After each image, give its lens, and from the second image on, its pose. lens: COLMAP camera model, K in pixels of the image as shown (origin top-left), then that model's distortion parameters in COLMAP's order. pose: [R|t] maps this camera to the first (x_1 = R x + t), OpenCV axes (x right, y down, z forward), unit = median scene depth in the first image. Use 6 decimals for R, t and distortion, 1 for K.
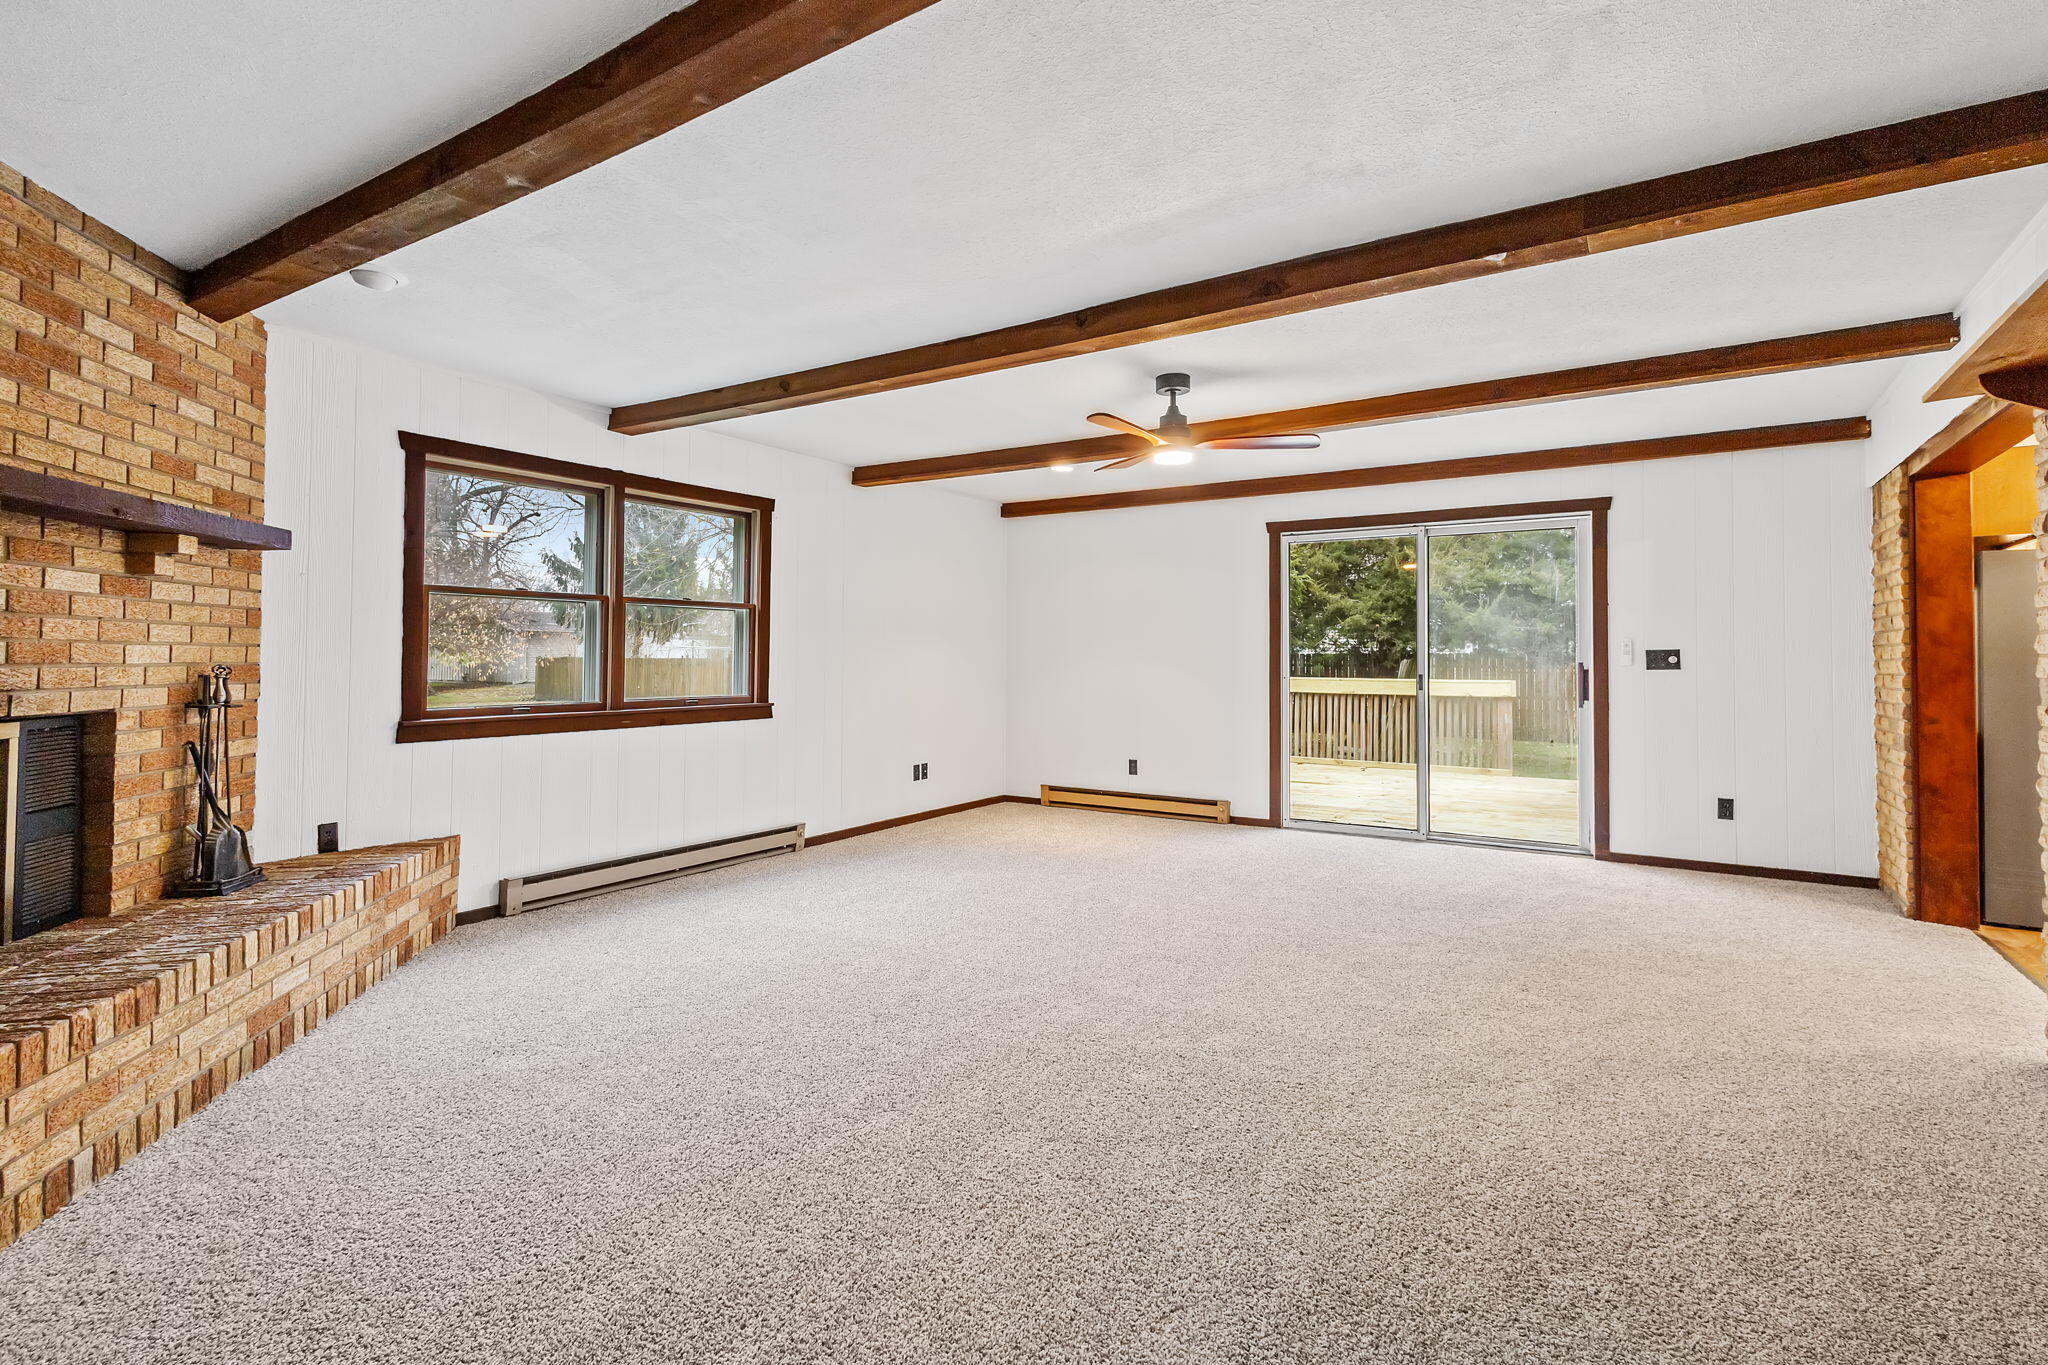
lens RADIAL K [[962.1, 0, 1019.6], [0, 962.1, 678.6], [0, 0, 1]] dist [-0.000686, -0.000223]
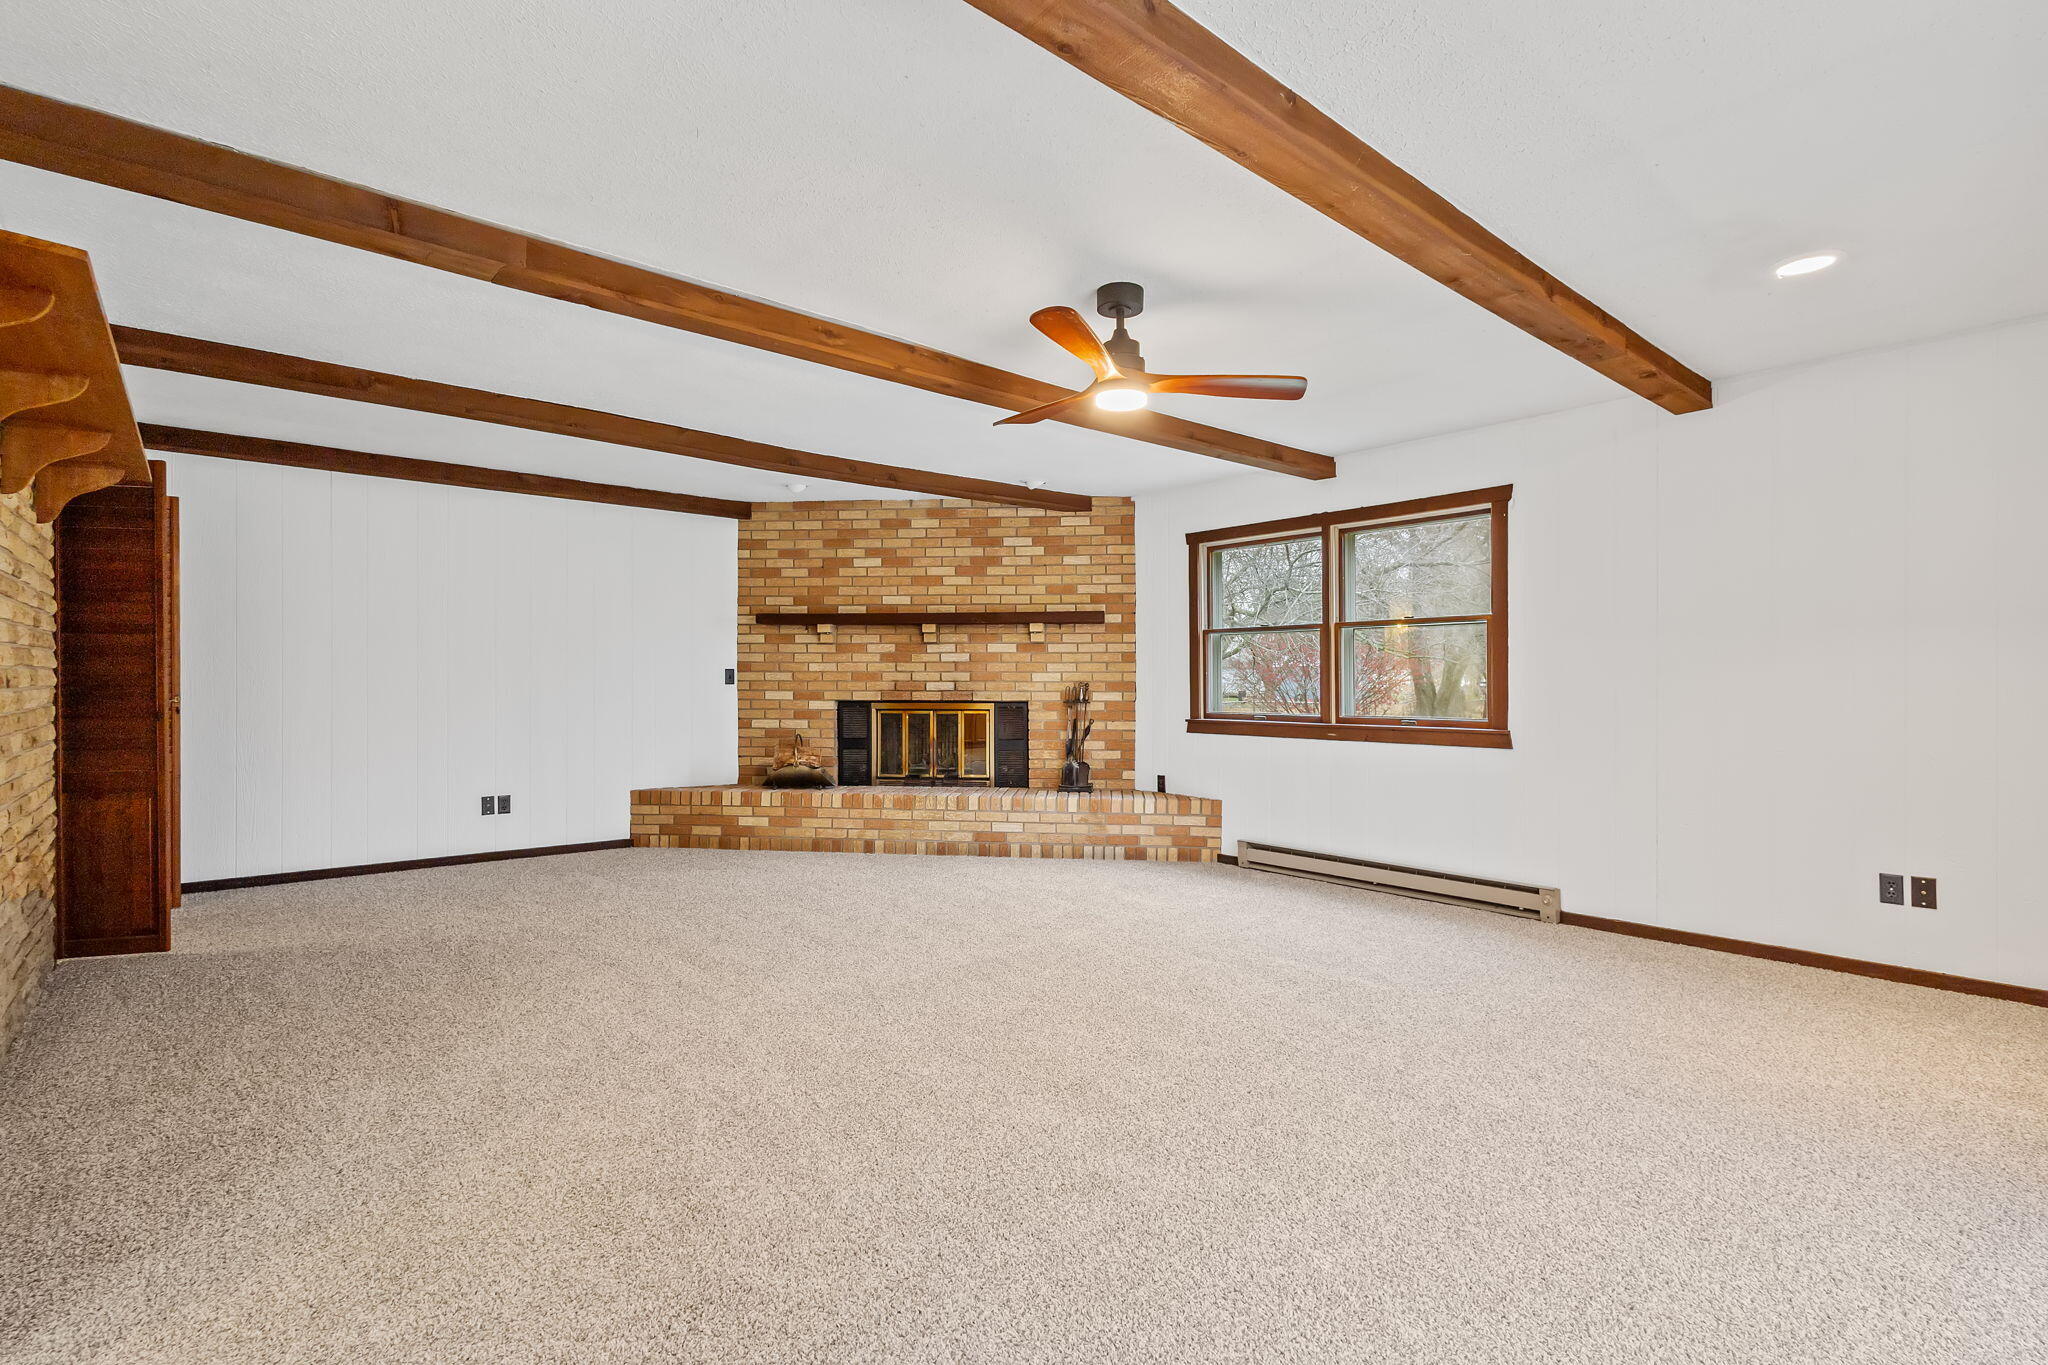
lens RADIAL K [[876.9, 0, 1029.9], [0, 876.9, 694.4], [0, 0, 1]] dist [-0.000255, -0.000069]
pose [[-0.243914, 0.016516, -0.969656, 0.900418], [-0.017308, 0.999622, 0.021380, -0.023210], [0.969642, 0.021997, -0.243536, 1.220630]]
